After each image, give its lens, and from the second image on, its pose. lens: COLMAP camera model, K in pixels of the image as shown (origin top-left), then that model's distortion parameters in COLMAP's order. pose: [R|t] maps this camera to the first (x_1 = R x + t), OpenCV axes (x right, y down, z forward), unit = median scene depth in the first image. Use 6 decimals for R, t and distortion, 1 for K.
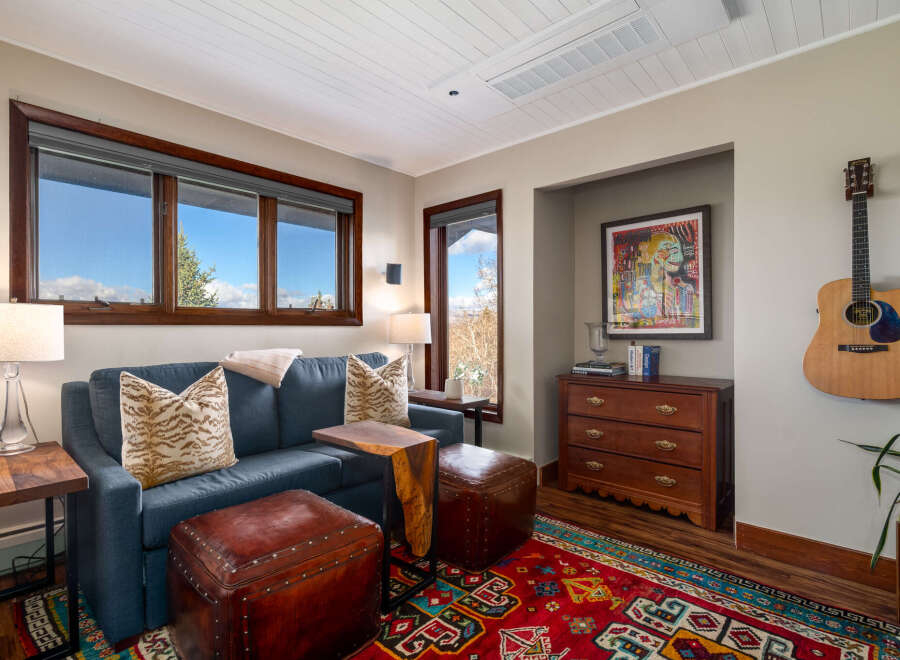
lens RADIAL K [[441.3, 0, 446.1], [0, 441.3, 330.9], [0, 0, 1]] dist [-0.000966, -0.000019]
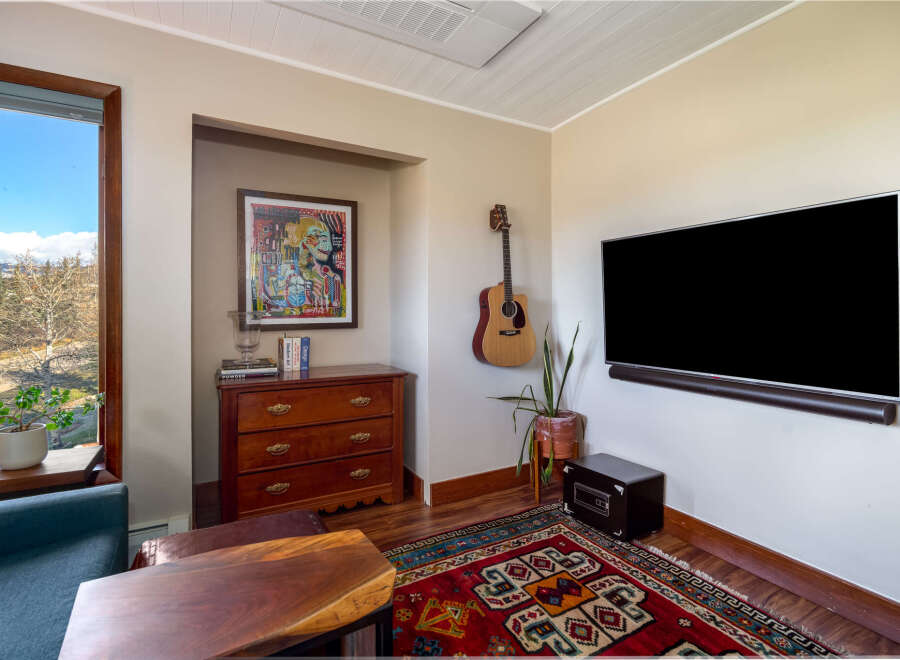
lens RADIAL K [[441.3, 0, 427.9], [0, 441.3, 309.1], [0, 0, 1]] dist [-0.000966, -0.000019]
pose [[0.325281, -0.000597, 0.945617, -0.488613], [0.003178, 0.999995, -0.000462, -0.034895], [-0.945612, 0.003155, 0.325282, 0.672549]]
